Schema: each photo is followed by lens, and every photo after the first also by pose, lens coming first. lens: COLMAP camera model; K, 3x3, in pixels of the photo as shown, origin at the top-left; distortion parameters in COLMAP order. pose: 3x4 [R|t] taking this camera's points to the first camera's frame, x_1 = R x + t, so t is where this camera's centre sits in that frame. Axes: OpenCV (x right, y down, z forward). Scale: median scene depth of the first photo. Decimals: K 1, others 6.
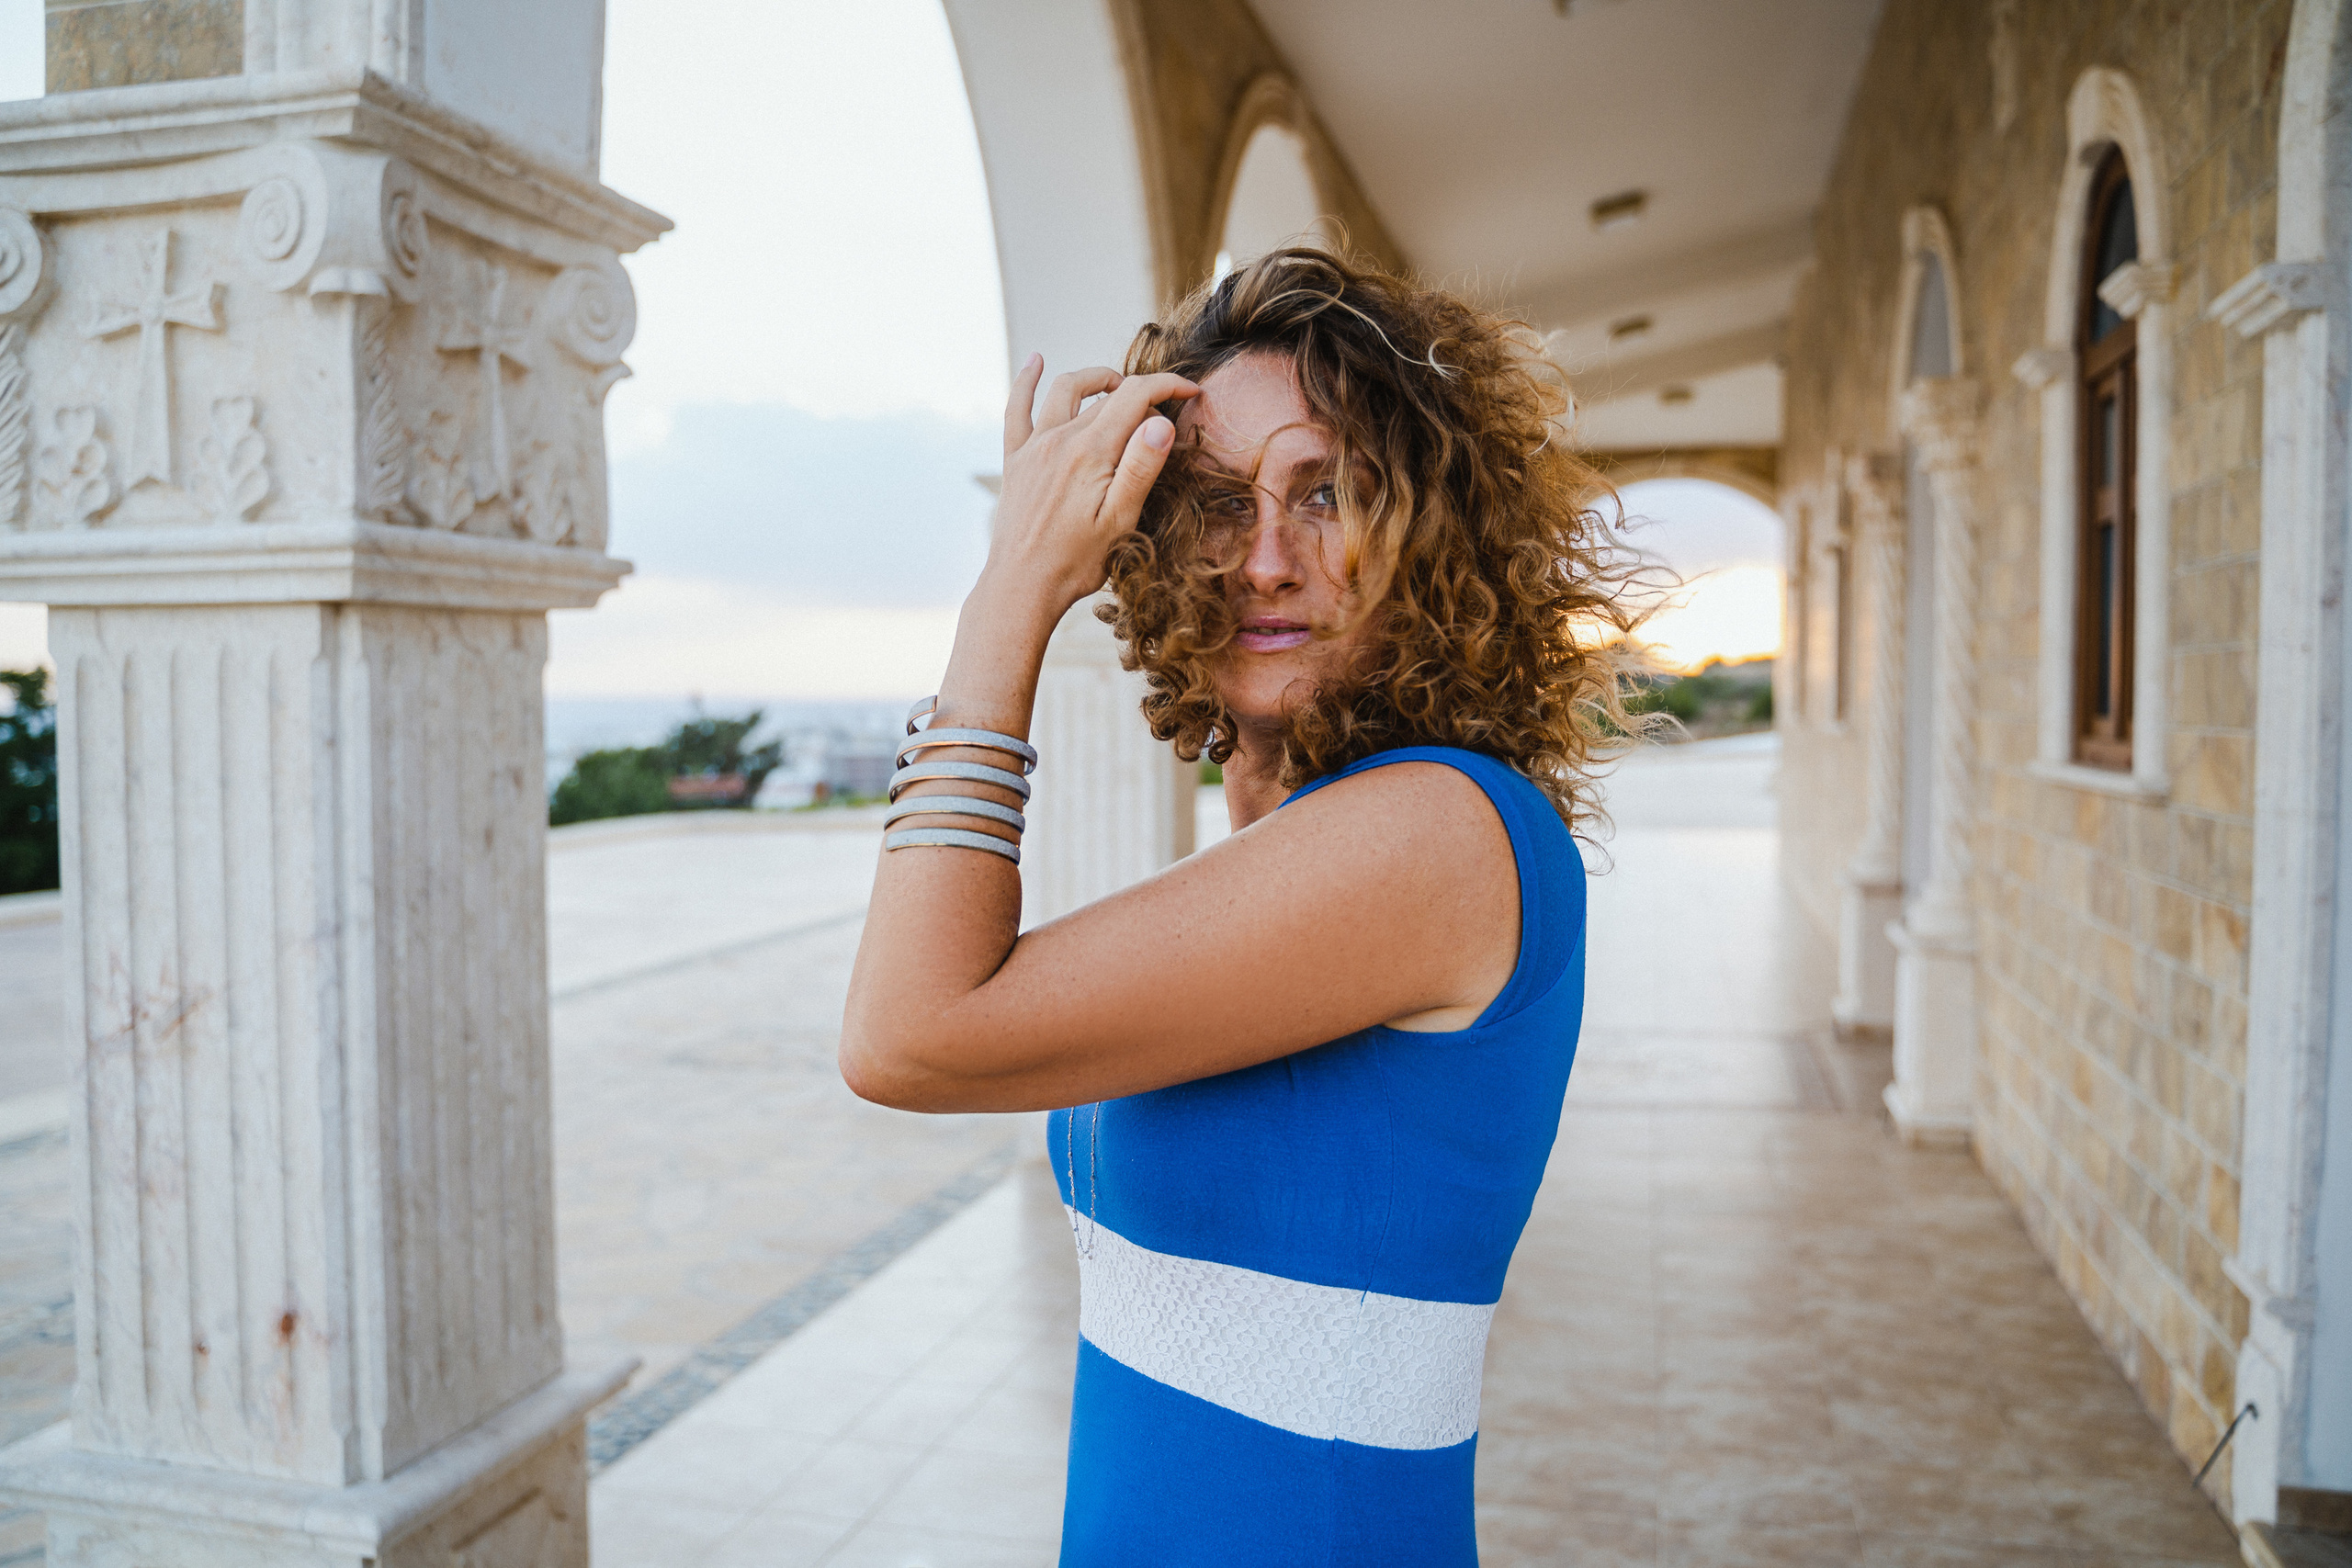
lens RADIAL K [[1922.5, 0, 1176.0], [0, 1922.5, 784.0], [0, 0, 1]] dist [-0.055357, 0.001329]
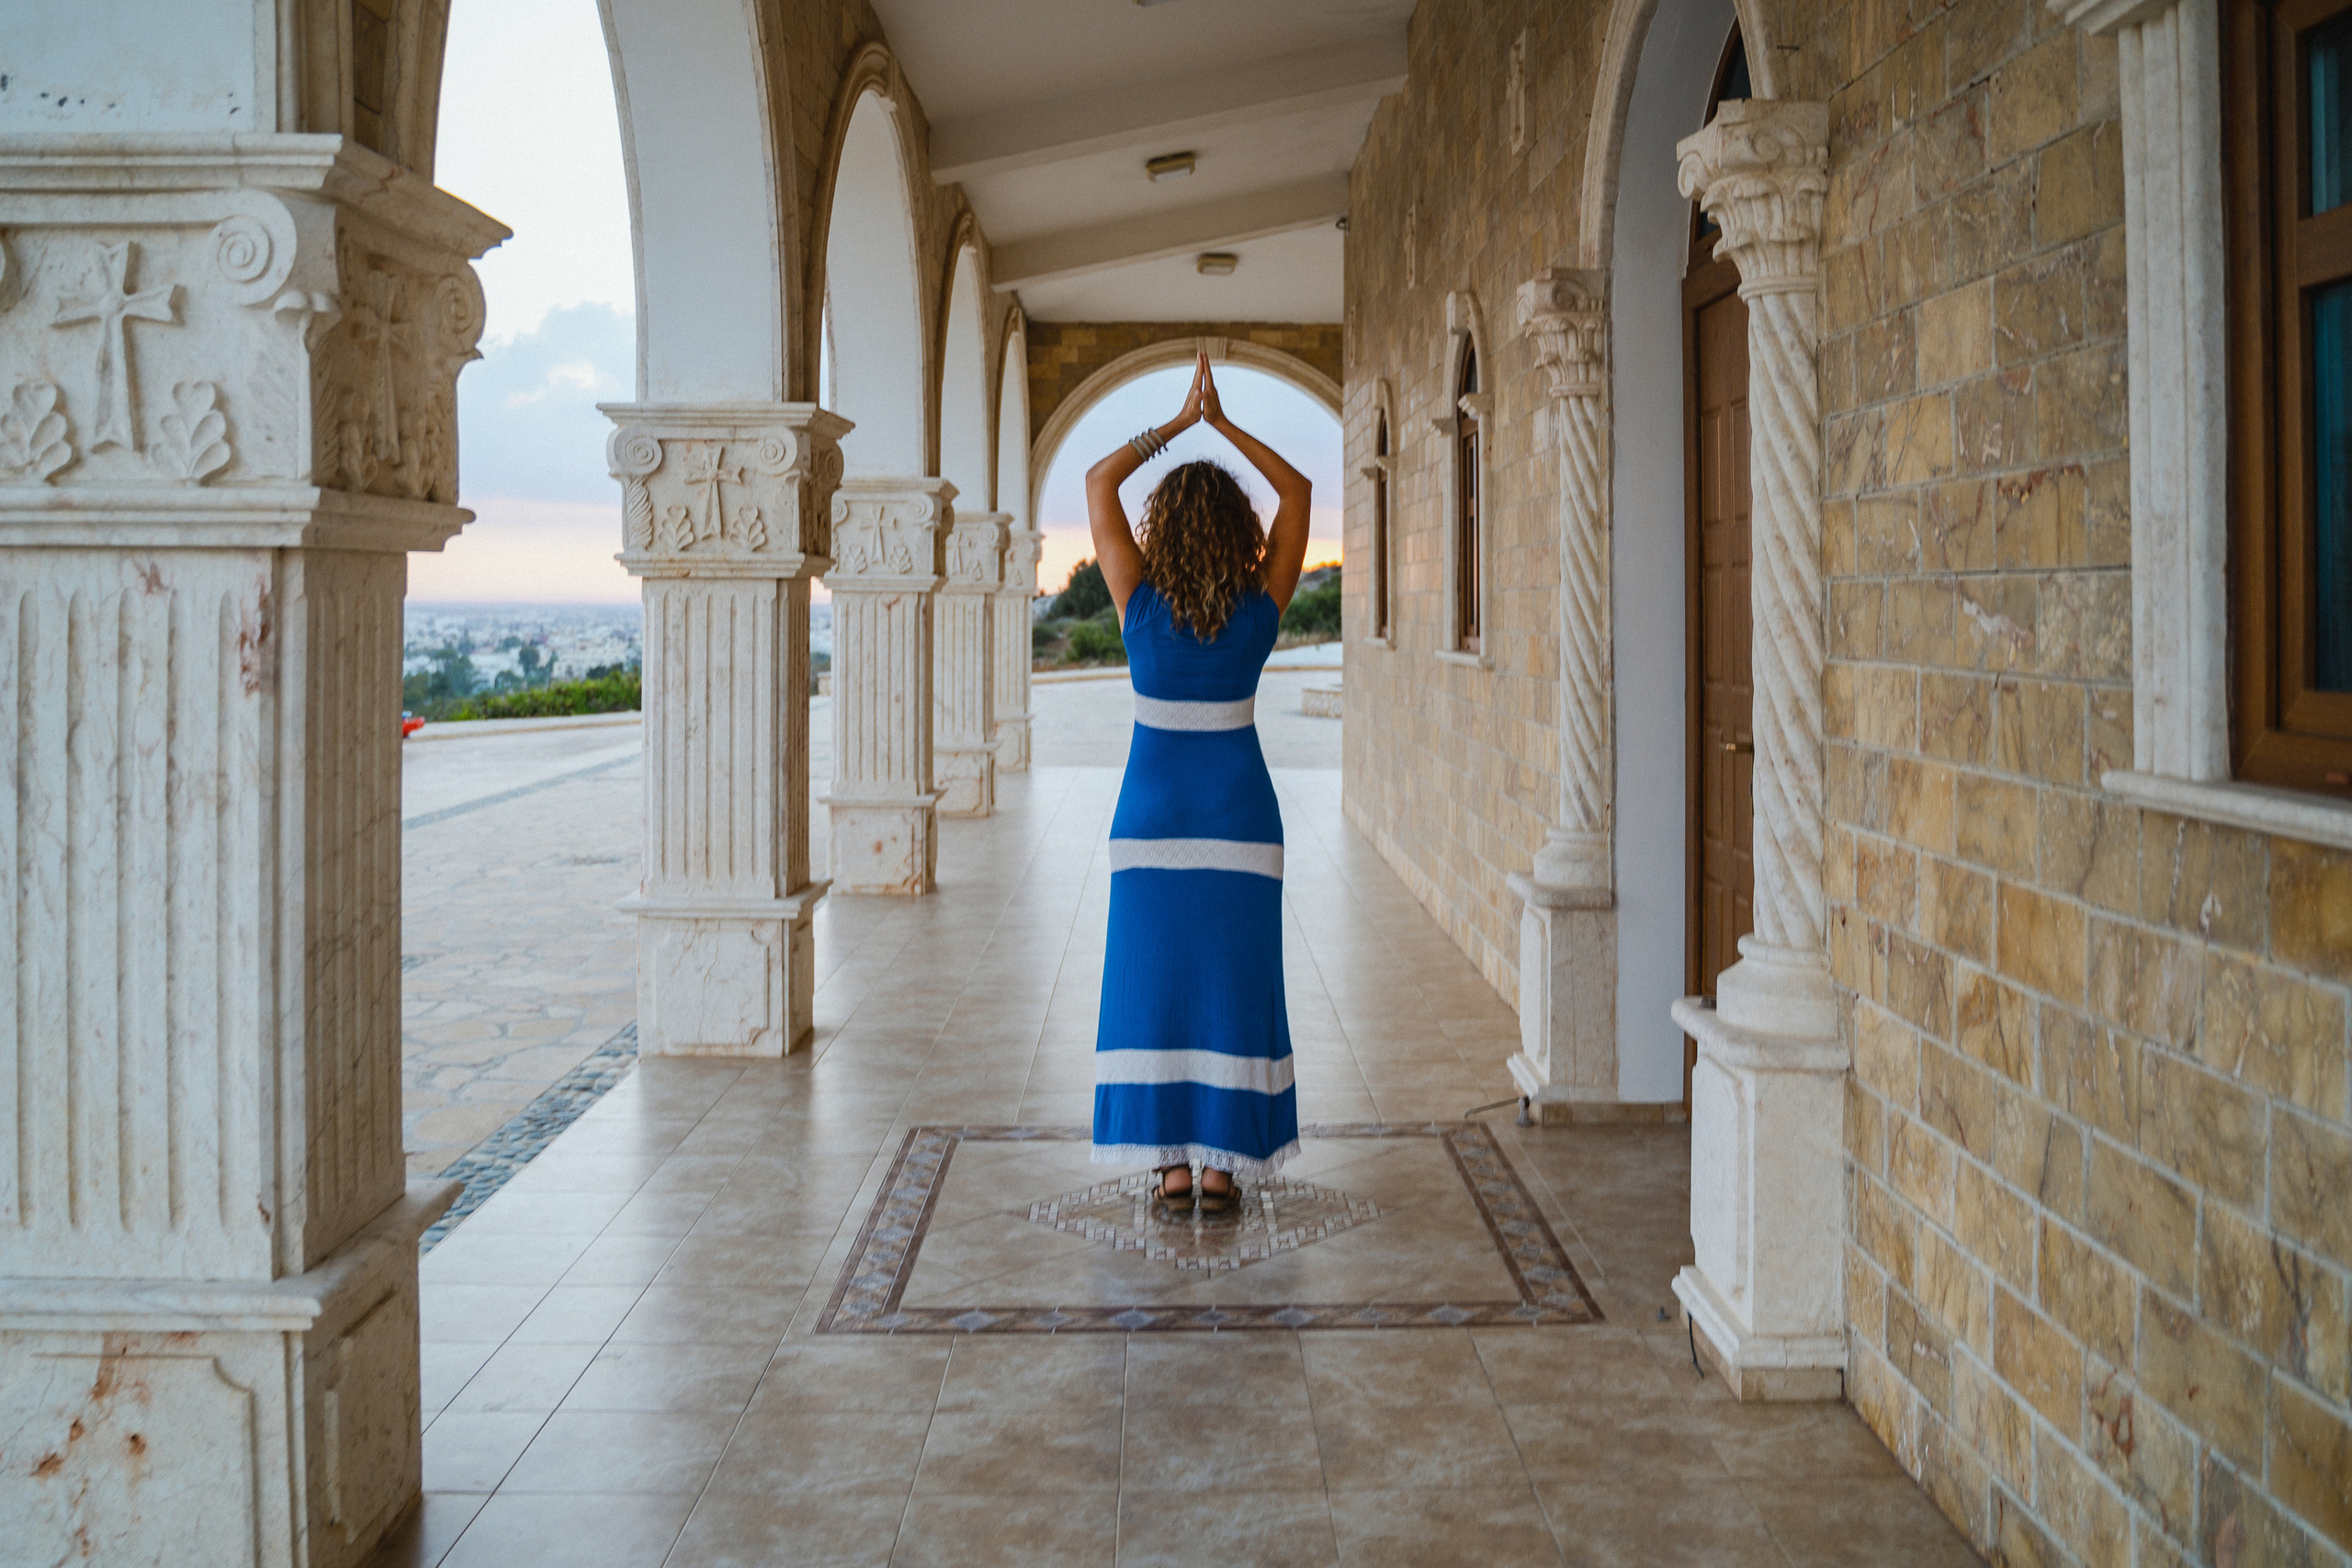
lens RADIAL K [[1986.2, 0, 1179.0], [0, 1986.2, 524.5], [0, 0, 1]] dist [-0.072139, 0.020702]
pose [[0.966634, 0.017976, 0.255529, 0.167293], [0.004073, 0.996330, -0.085499, -0.070370], [-0.256128, 0.083688, 0.963013, 1.204784]]
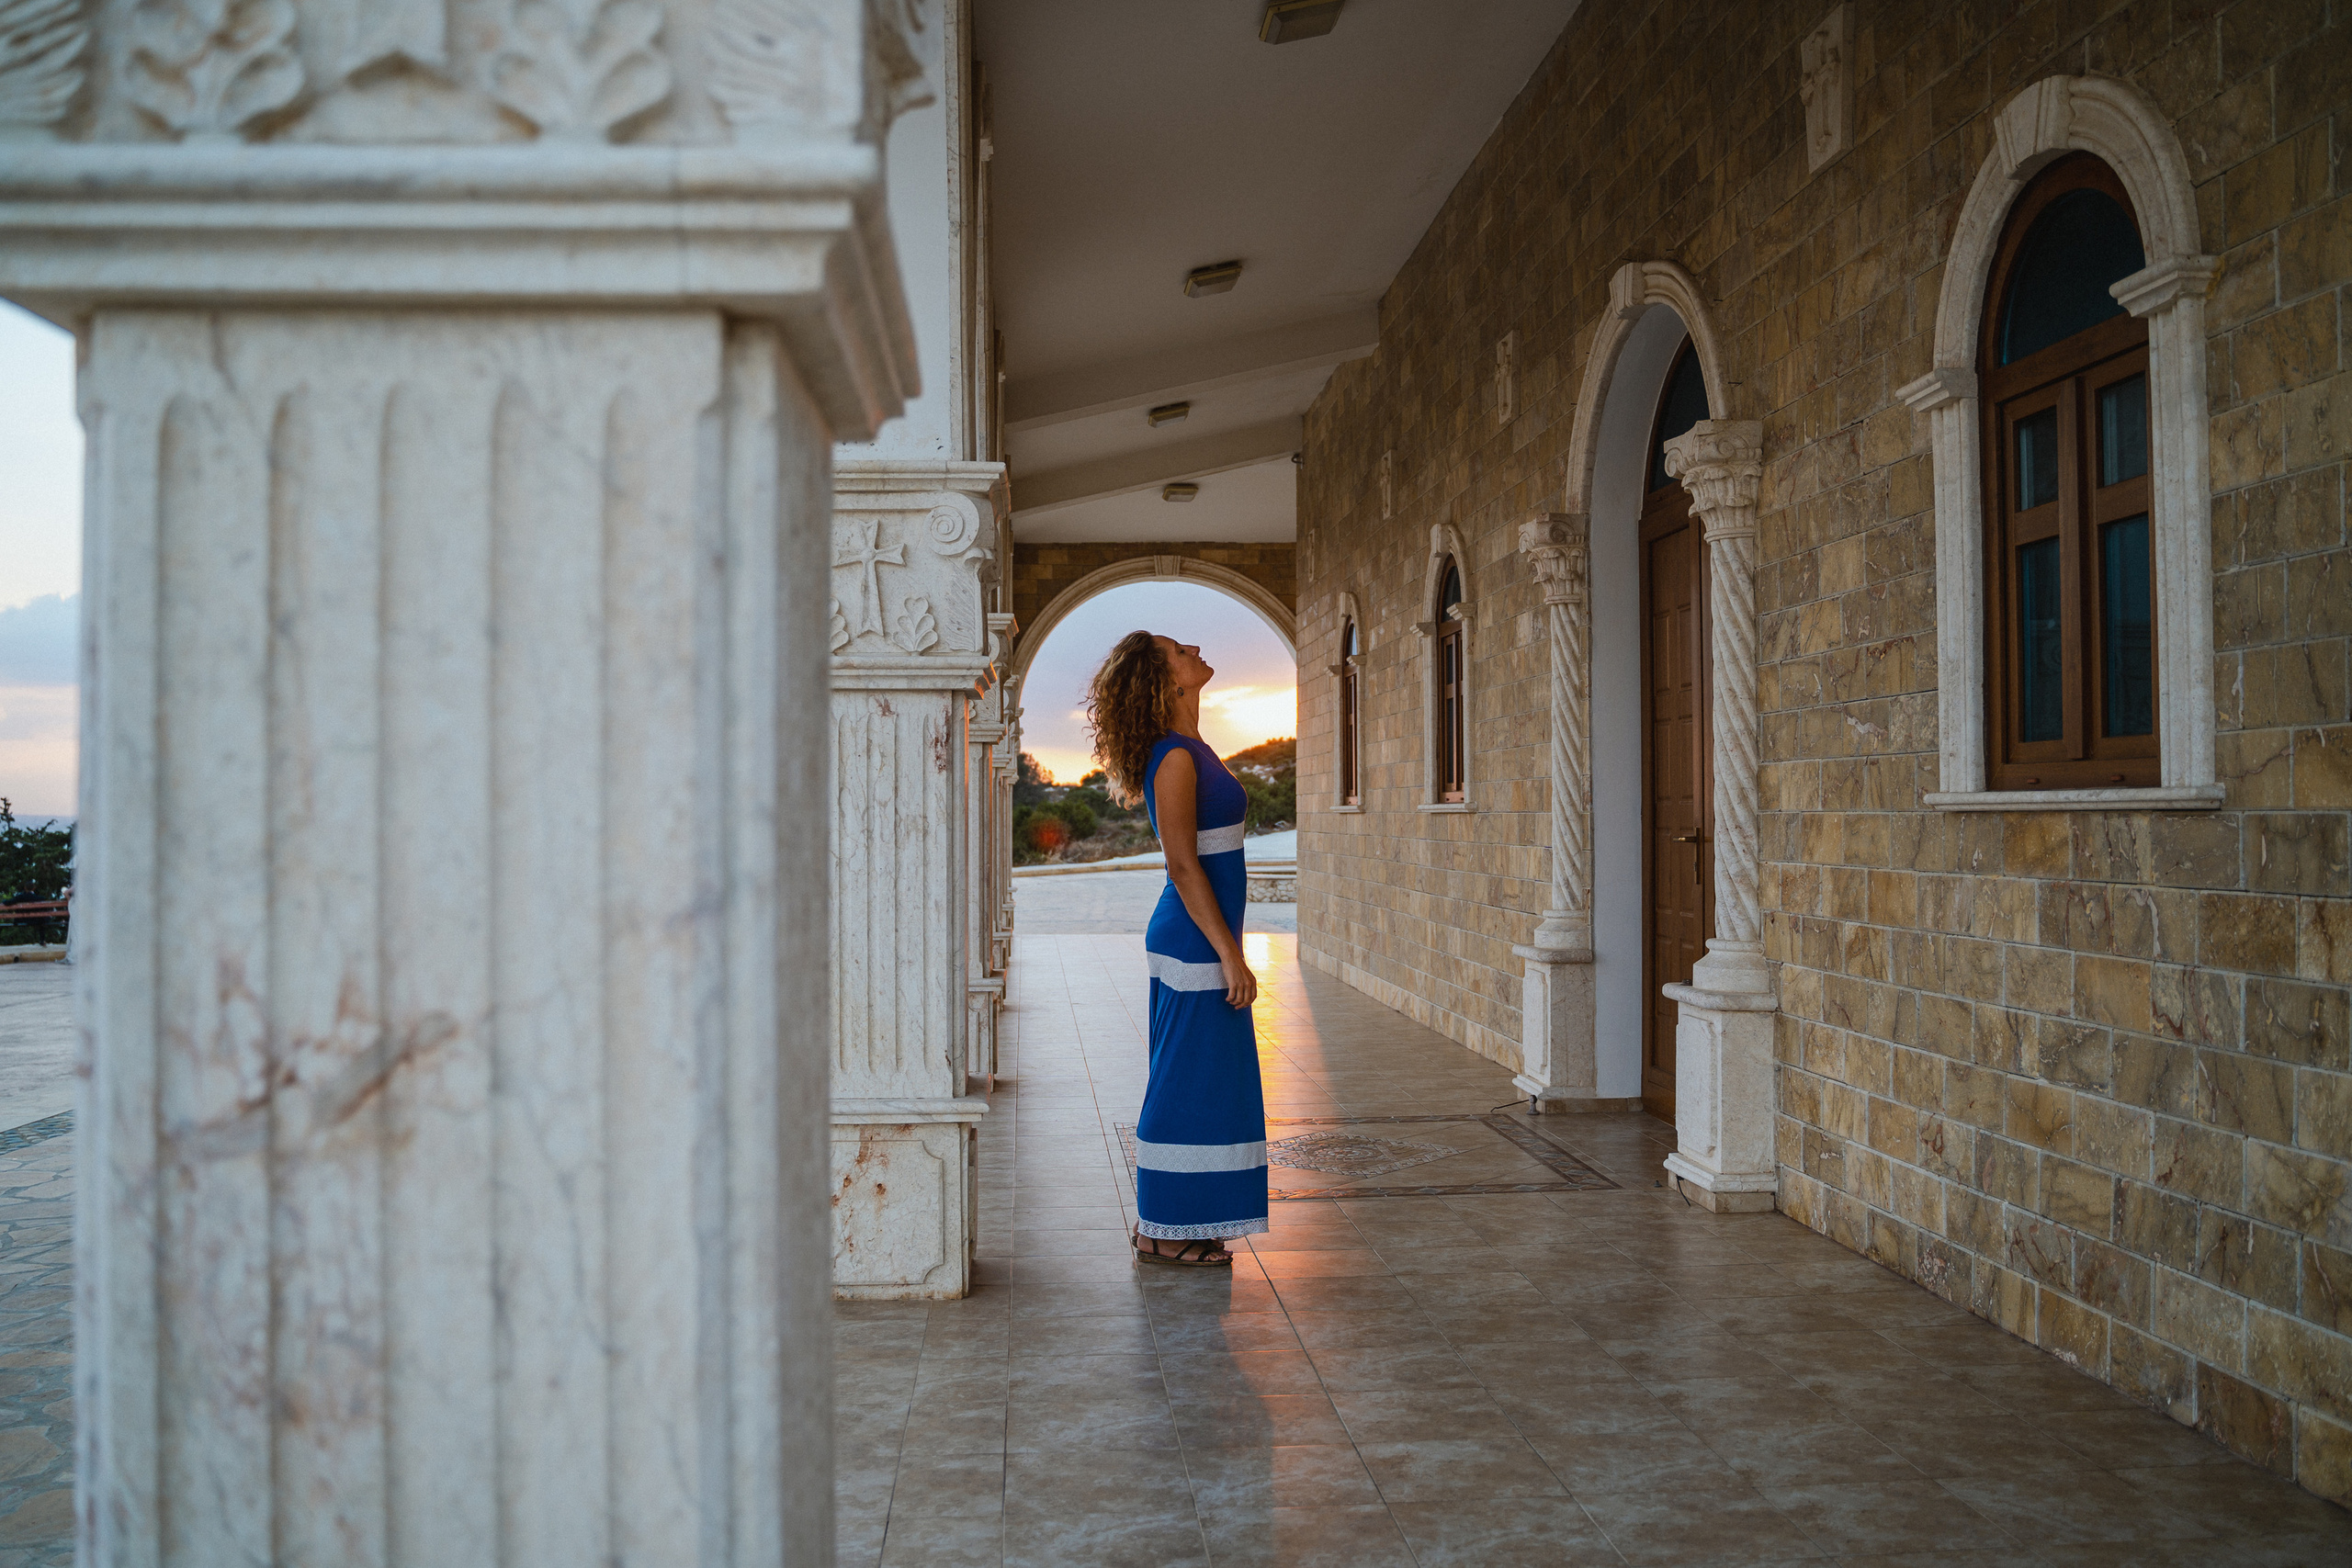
lens RADIAL K [[1951.2, 0, 1169.2], [0, 1951.2, 780.1], [0, 0, 1]] dist [-0.064806, 0.001295]
pose [[0.948846, 0.003792, 0.315717, -0.486891], [0.016671, 0.997931, -0.062089, 0.077300], [-0.315299, 0.064176, 0.946820, 0.413433]]
